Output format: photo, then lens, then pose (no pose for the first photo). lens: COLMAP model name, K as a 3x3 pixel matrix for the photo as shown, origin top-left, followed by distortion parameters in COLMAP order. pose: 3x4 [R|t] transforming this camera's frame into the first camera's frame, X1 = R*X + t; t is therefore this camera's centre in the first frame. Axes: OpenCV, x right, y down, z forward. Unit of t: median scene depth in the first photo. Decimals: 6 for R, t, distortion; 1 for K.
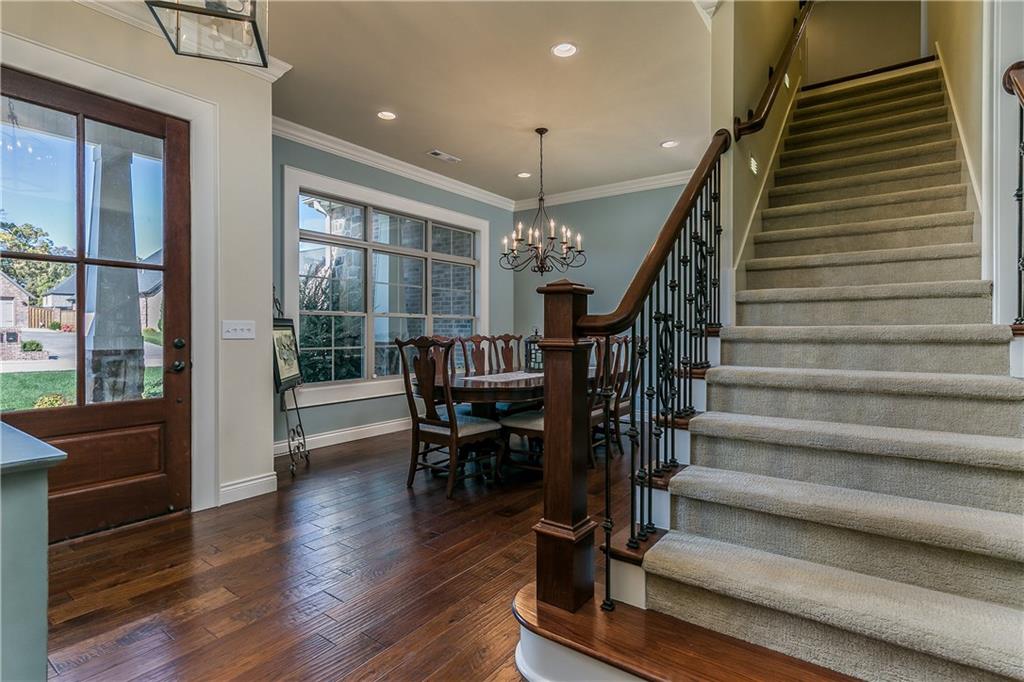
lens RADIAL K [[503.5, 0, 513.7], [0, 503.5, 336.0], [0, 0, 1]] dist [-0.022726, 0.000534]
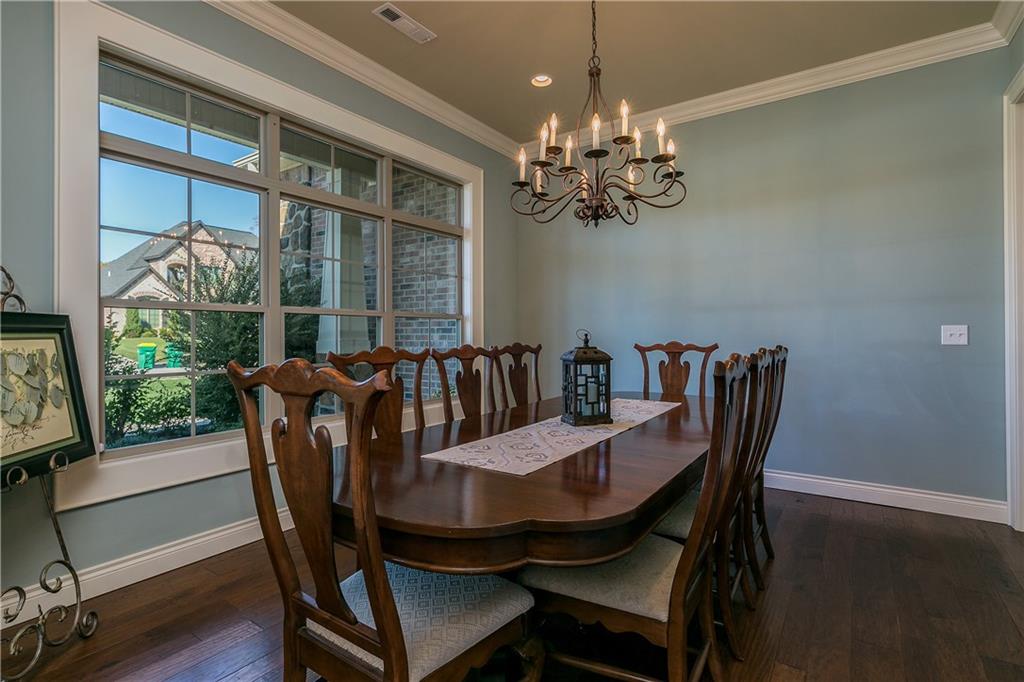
lens RADIAL K [[503.5, 0, 508.4], [0, 503.5, 341.6], [0, 0, 1]] dist [-0.022726, 0.000534]
pose [[0.999939, -0.006430, 0.008952, -0.031805], [0.006411, 0.999977, 0.002221, -0.007788], [-0.008966, -0.002163, 0.999957, 0.454680]]
